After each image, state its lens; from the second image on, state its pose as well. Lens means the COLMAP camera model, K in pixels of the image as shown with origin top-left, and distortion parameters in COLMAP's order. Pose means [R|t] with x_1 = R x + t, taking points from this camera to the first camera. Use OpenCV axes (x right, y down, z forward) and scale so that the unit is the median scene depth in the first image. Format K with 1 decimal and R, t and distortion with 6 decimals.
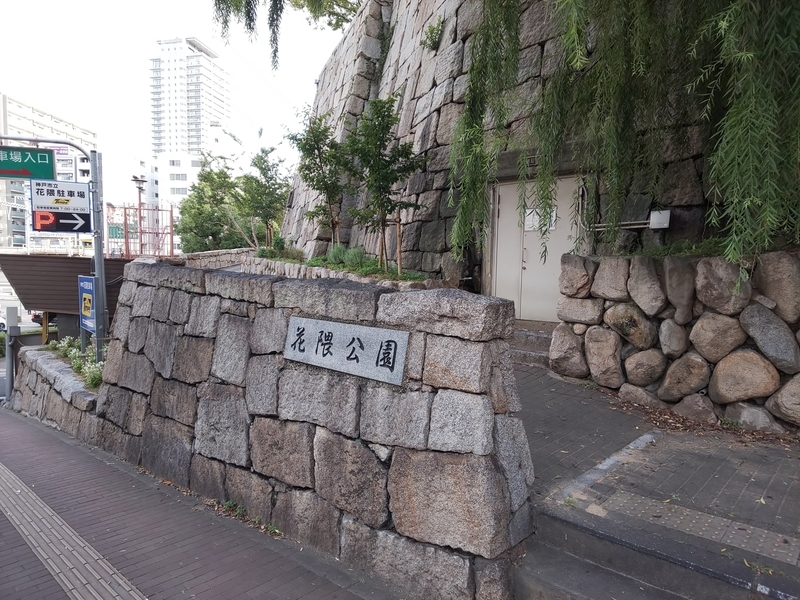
lens RADIAL K [[517.6, 0, 400.0], [0, 517.6, 300.0], [0, 0, 1]] dist [0.002257, 0.001427]
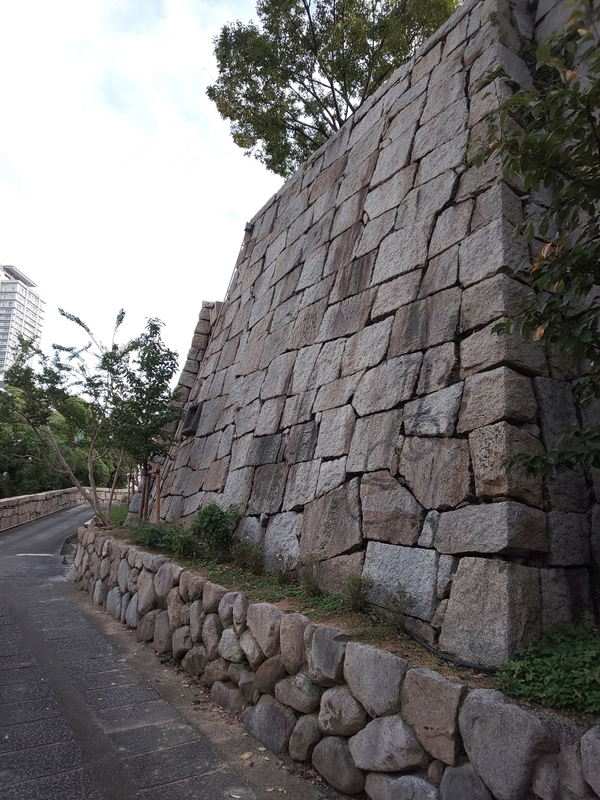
lens RADIAL K [[517.6, 0, 300.0], [0, 517.6, 400.0], [0, 0, 1]] dist [0.002257, 0.001427]
pose [[0.984164, 0.053558, 0.168975, -0.108700], [-0.008195, 0.965990, -0.258451, -0.043168], [-0.177070, 0.252973, 0.951131, 0.264878]]
